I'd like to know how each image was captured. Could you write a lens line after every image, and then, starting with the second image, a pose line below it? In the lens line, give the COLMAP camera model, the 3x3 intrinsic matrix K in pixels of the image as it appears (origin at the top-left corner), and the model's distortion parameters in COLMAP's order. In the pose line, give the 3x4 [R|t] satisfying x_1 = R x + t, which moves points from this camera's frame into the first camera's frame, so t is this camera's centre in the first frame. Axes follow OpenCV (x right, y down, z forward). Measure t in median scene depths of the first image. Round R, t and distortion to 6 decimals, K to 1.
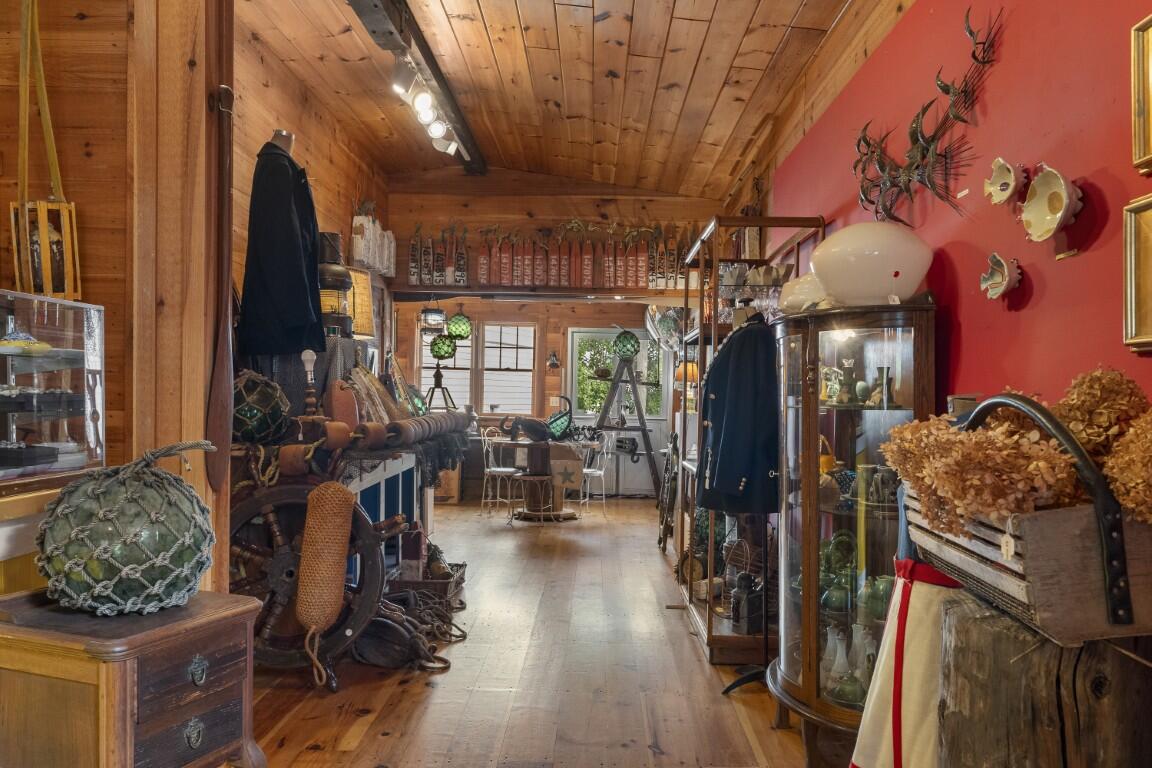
lens RADIAL K [[896.6, 0, 581.5], [0, 896.6, 429.7], [0, 0, 1]] dist [0.003233, 0.001950]
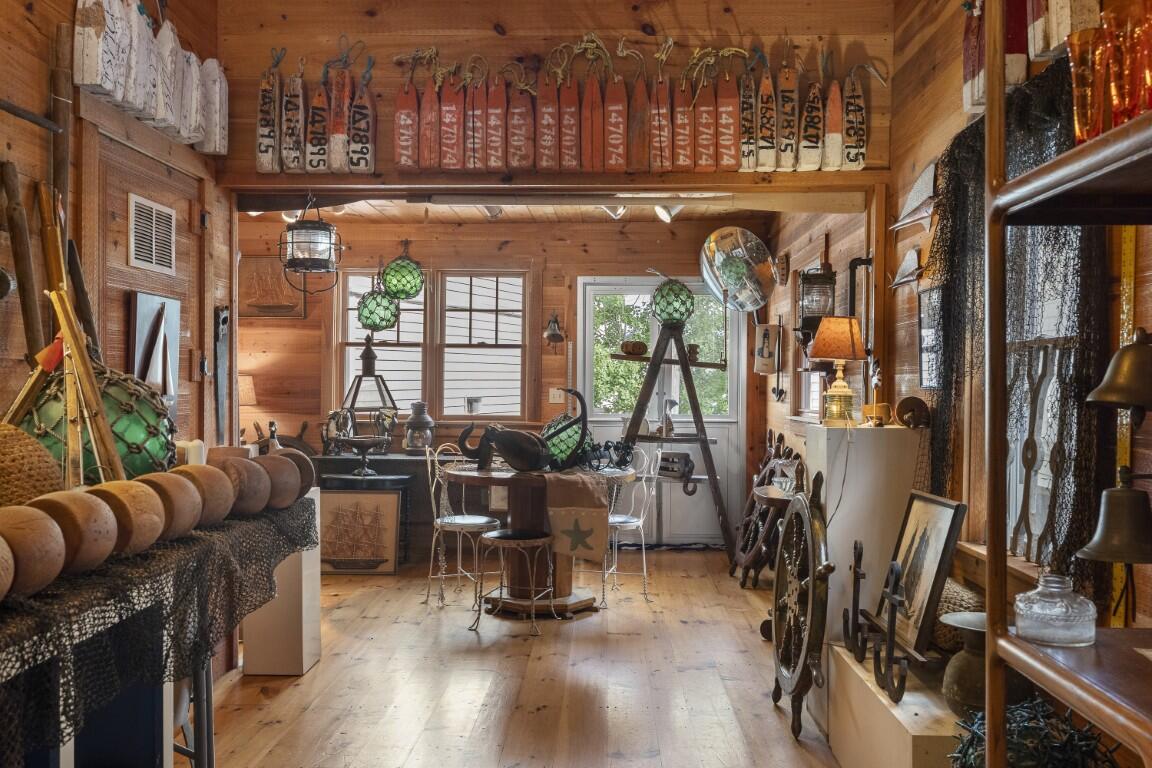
lens RADIAL K [[991.0, 0, 576.0], [0, 991.0, 384.0], [0, 0, 1]] dist [0.007955, 0.002667]
pose [[0.999789, -0.012980, -0.015931, -0.008642], [0.012429, 0.999336, -0.034238, -0.022986], [0.016365, 0.034033, 0.999287, 0.460169]]
